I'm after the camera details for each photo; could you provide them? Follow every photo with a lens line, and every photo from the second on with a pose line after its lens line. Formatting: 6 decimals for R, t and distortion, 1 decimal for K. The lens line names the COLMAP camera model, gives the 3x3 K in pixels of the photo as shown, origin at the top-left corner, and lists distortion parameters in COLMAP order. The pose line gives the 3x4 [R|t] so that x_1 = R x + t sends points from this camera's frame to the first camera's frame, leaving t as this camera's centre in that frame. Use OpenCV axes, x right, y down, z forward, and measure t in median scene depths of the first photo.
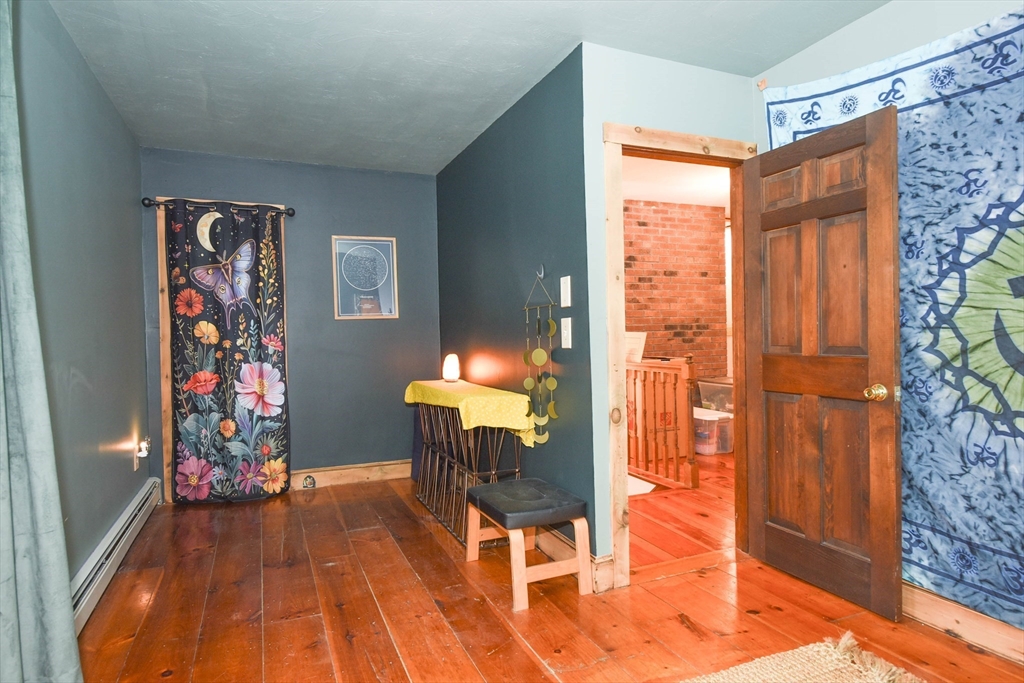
lens RADIAL K [[592.0, 0, 515.0], [0, 592.0, 341.2], [0, 0, 1]] dist [0.004558, 0.000463]
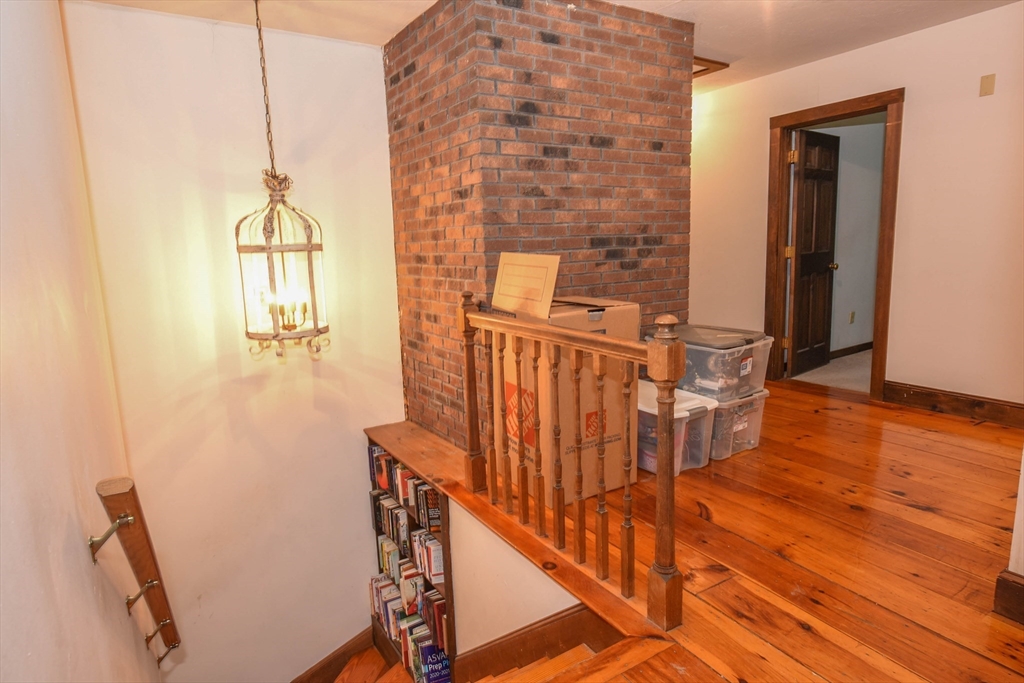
lens RADIAL K [[592.0, 0, 512.6], [0, 592.0, 341.4], [0, 0, 1]] dist [0.004558, 0.000463]
pose [[0.989214, -0.036862, 0.141762, 0.099081], [0.015146, 0.988369, 0.151318, -0.017025], [-0.145691, -0.147539, 0.978267, 0.456887]]
